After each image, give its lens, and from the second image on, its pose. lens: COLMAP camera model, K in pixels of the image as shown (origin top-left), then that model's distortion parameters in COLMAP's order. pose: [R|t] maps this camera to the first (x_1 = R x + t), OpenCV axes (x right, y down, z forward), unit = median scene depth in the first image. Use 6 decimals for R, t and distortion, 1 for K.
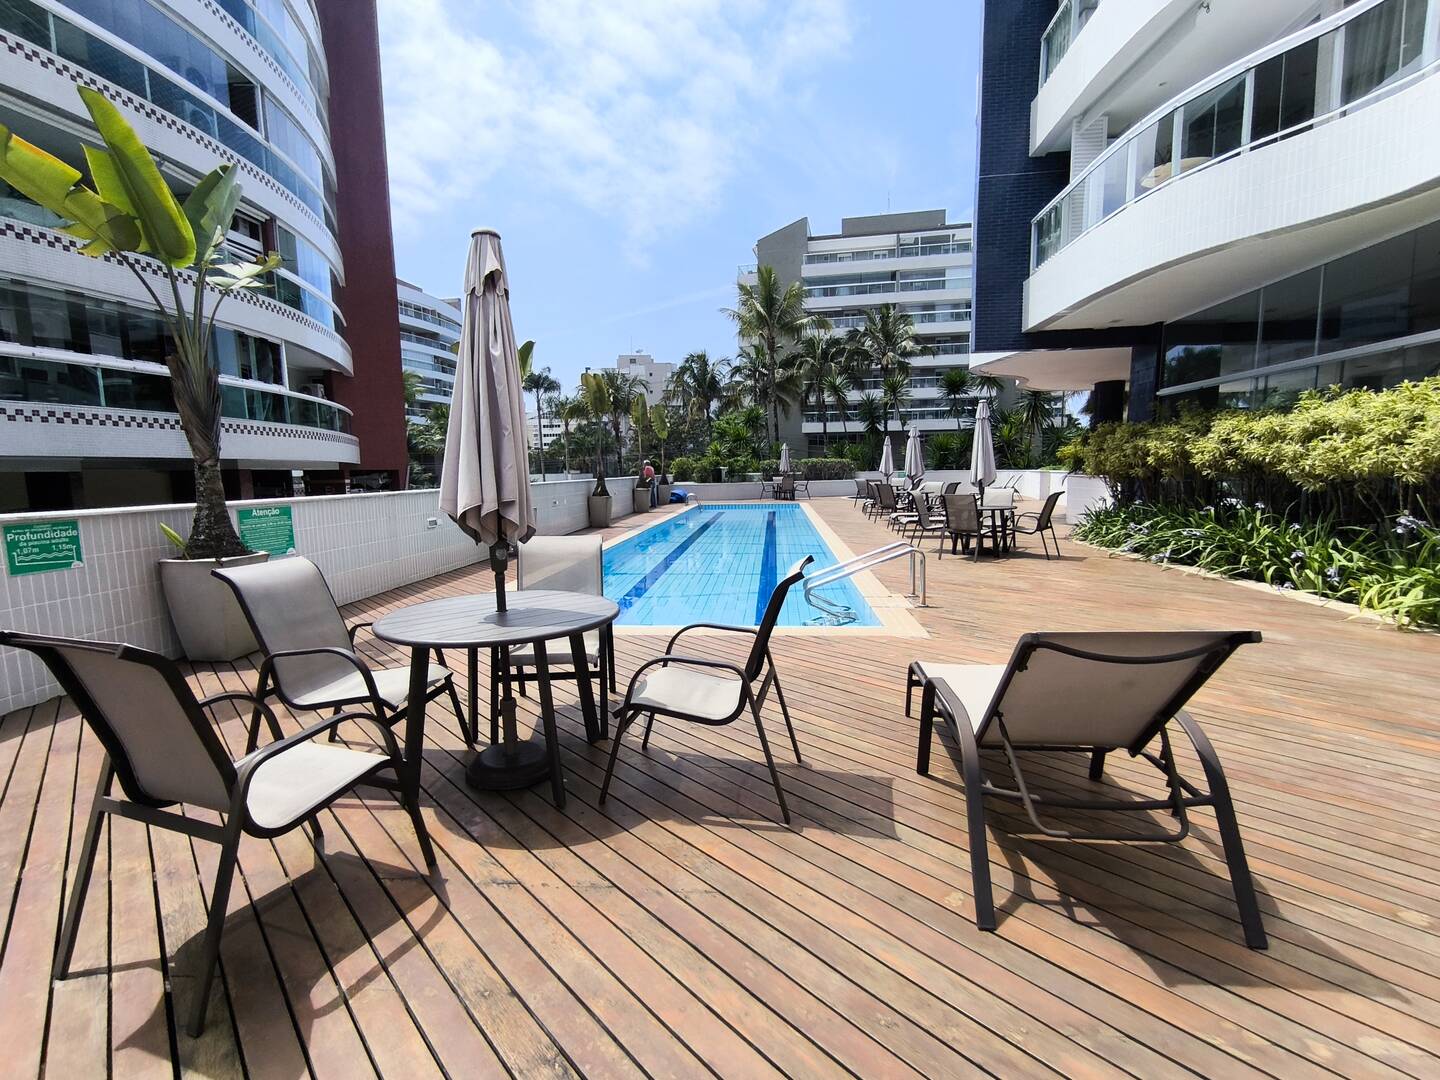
lens RADIAL K [[658.2, 0, 722.5], [0, 658.2, 547.8], [0, 0, 1]] dist [-0.037338, 0.026166]
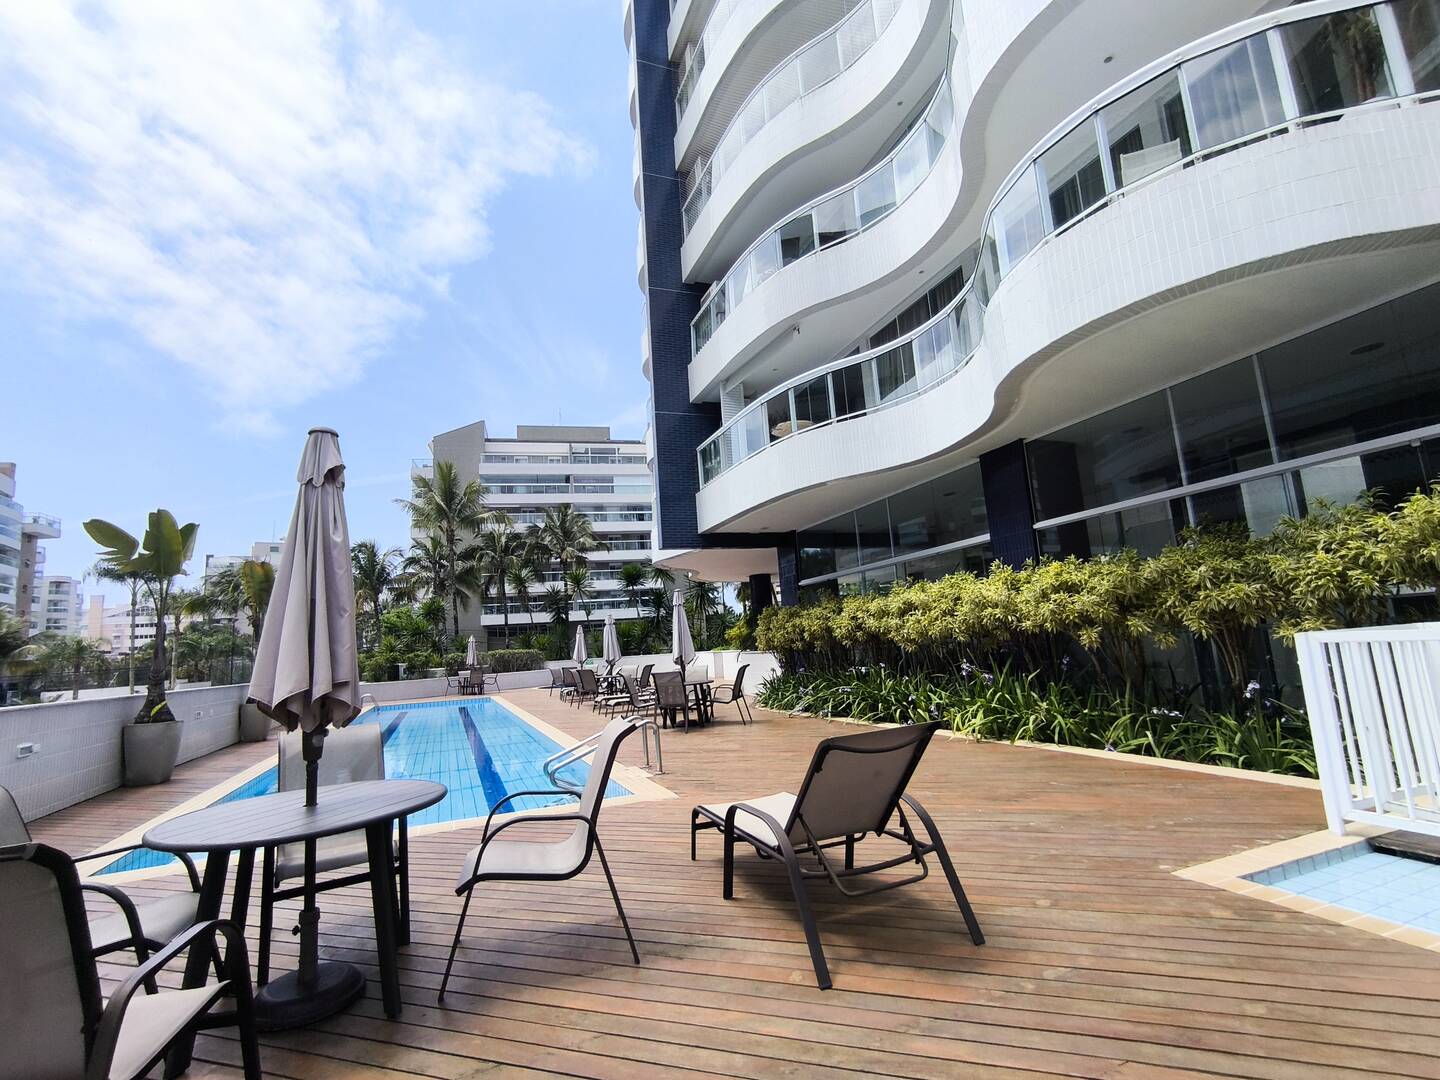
lens RADIAL K [[736.8, 0, 676.7], [0, 736.8, 544.9], [0, 0, 1]] dist [-0.089673, 0.140685]
pose [[0.883950, 0.029321, 0.466660, -0.171040], [0.106112, 0.959413, -0.261279, 0.030949], [-0.455381, 0.280476, 0.844962, -0.097535]]
